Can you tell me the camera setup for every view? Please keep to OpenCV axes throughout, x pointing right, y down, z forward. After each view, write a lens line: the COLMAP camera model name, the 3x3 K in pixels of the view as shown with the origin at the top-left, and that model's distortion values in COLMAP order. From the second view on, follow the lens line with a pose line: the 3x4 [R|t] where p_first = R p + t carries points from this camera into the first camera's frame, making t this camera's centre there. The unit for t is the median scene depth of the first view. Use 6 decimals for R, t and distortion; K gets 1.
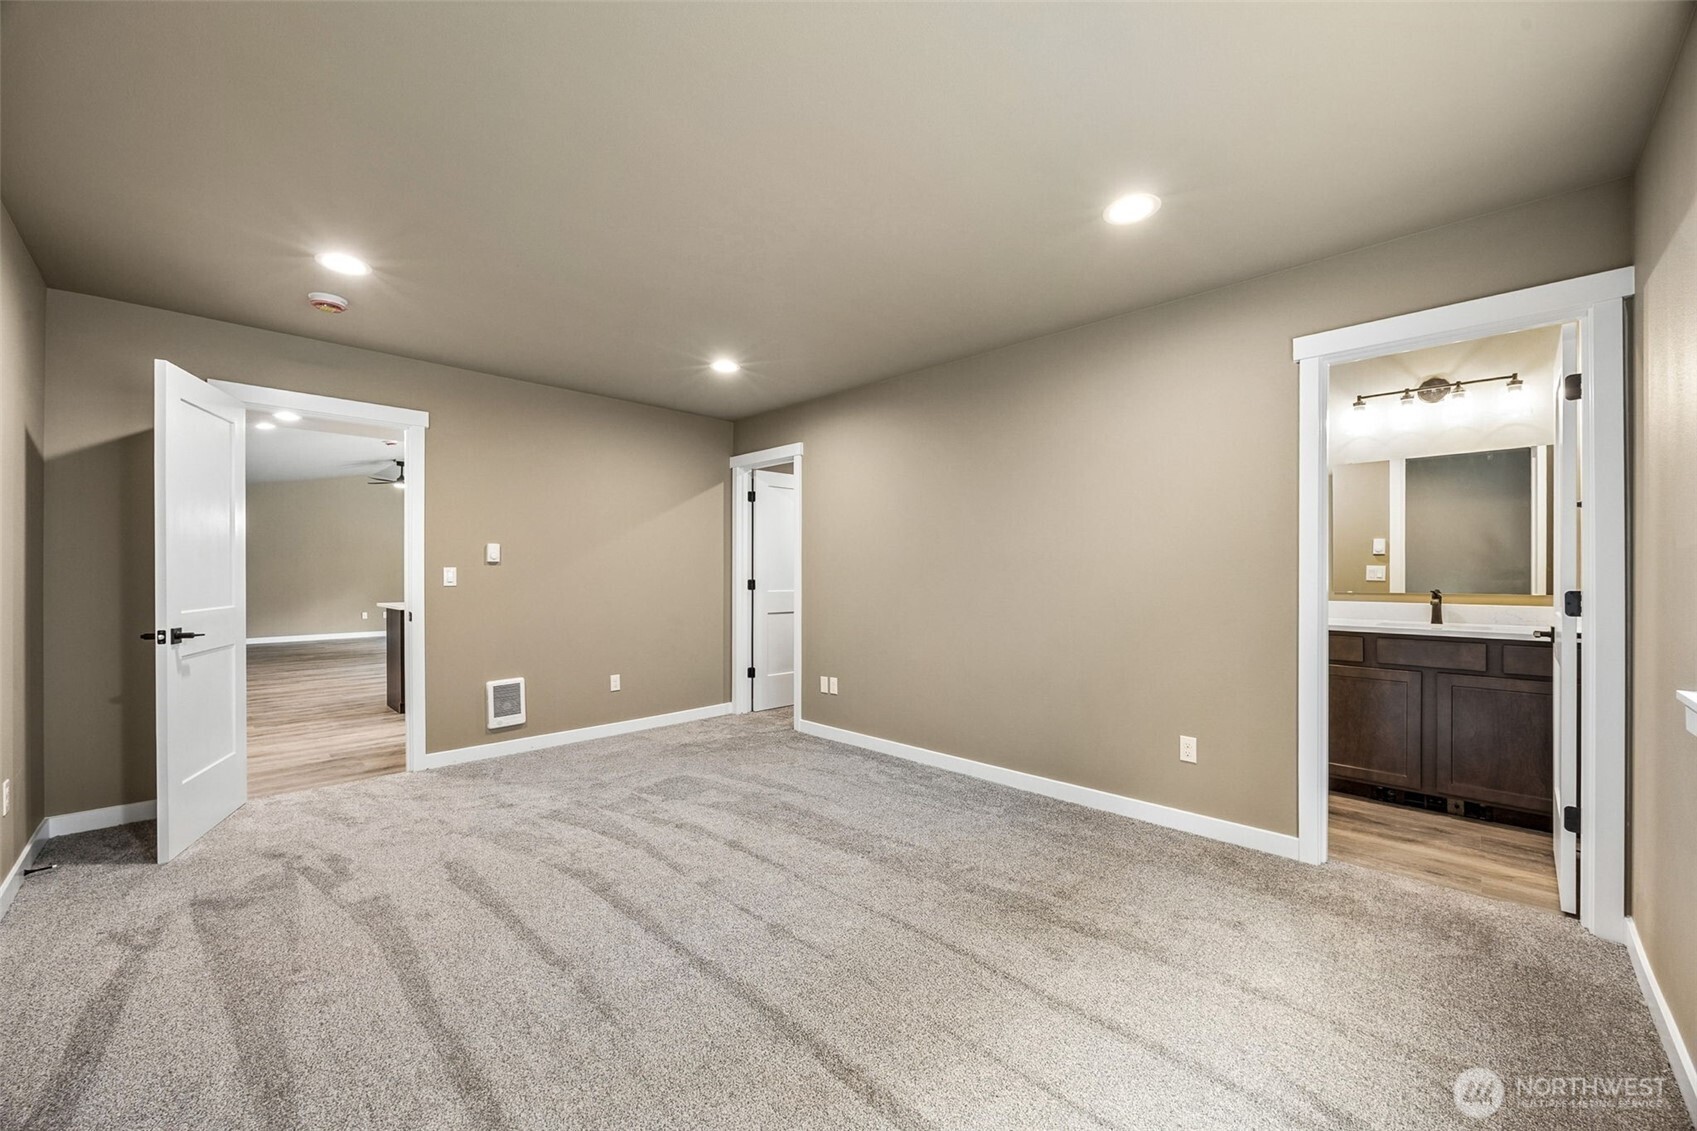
lens RADIAL K [[643.8, 0, 848.7], [0, 643.8, 569.0], [0, 0, 1]] dist [-0.002399, -0.000400]
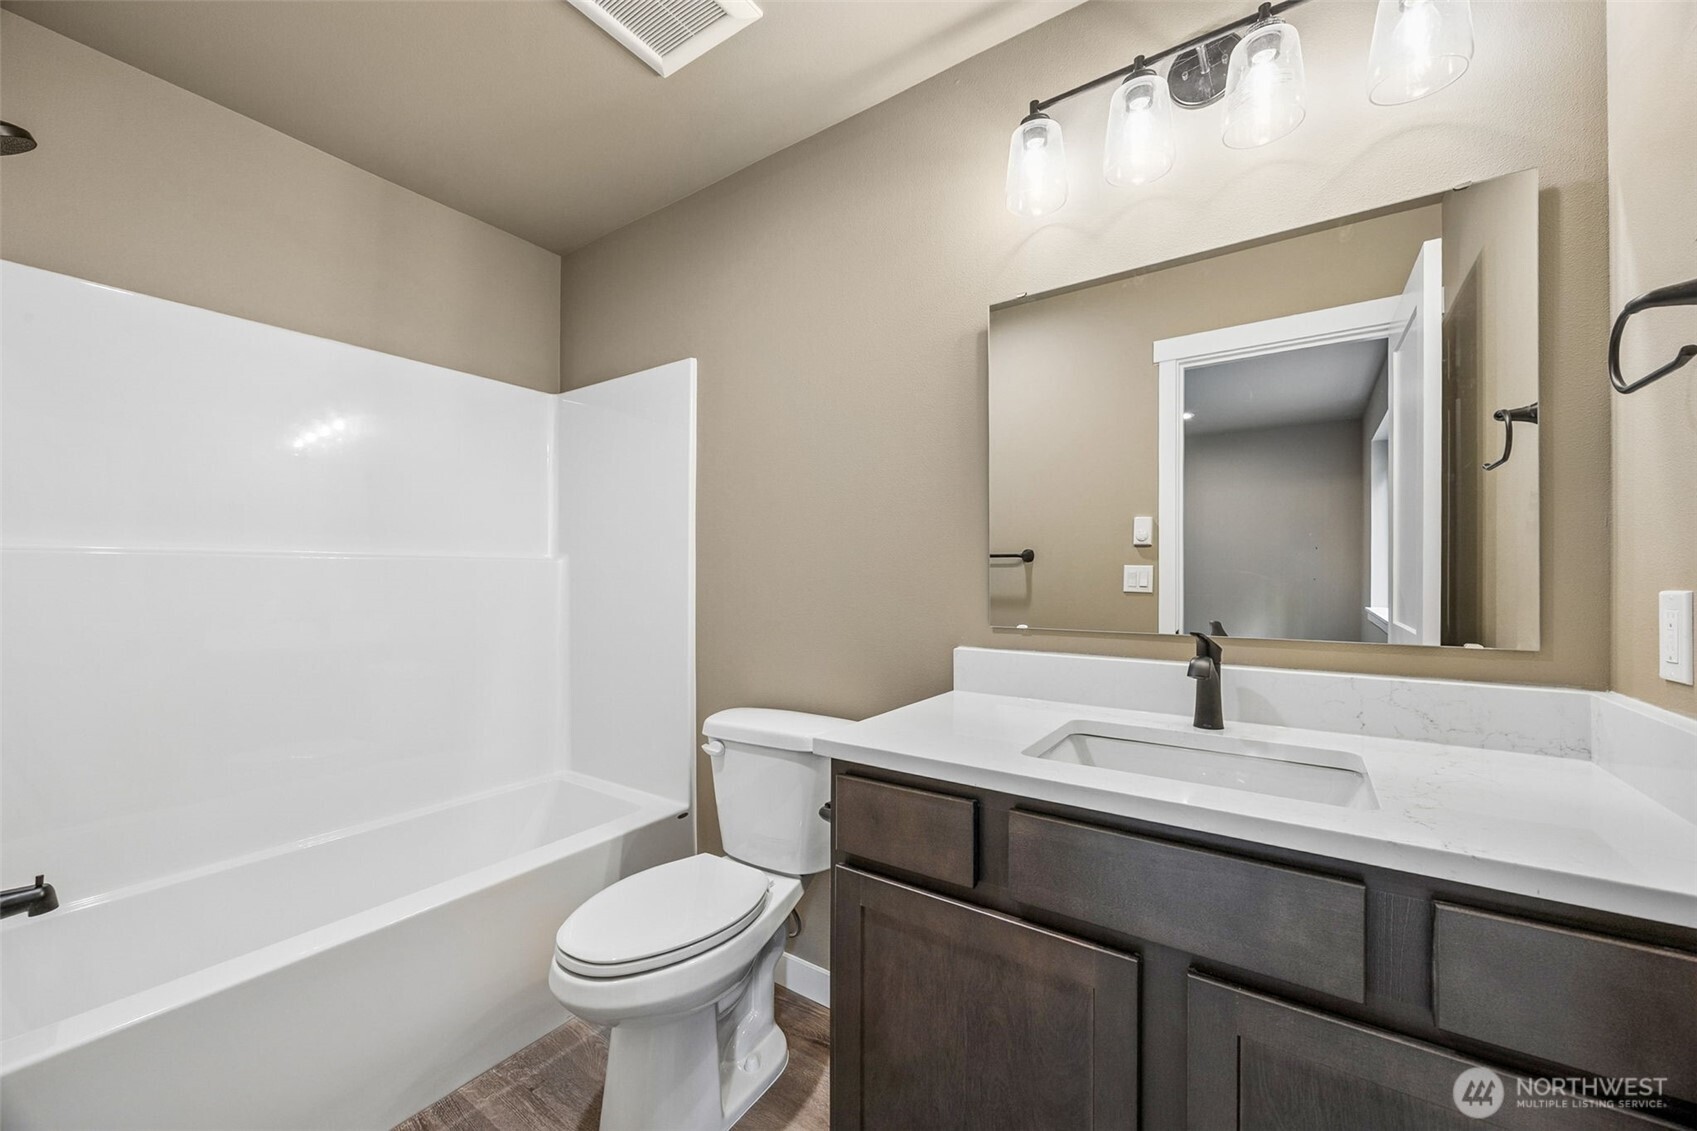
lens RADIAL K [[643.8, 0, 838.2], [0, 643.8, 570.9], [0, 0, 1]] dist [-0.002399, -0.000400]
pose [[0.986042, 0.008423, 0.166284, 0.480972], [-0.008365, 0.999964, -0.001048, 0.002327], [-0.166287, -0.000358, 0.986077, 0.504419]]
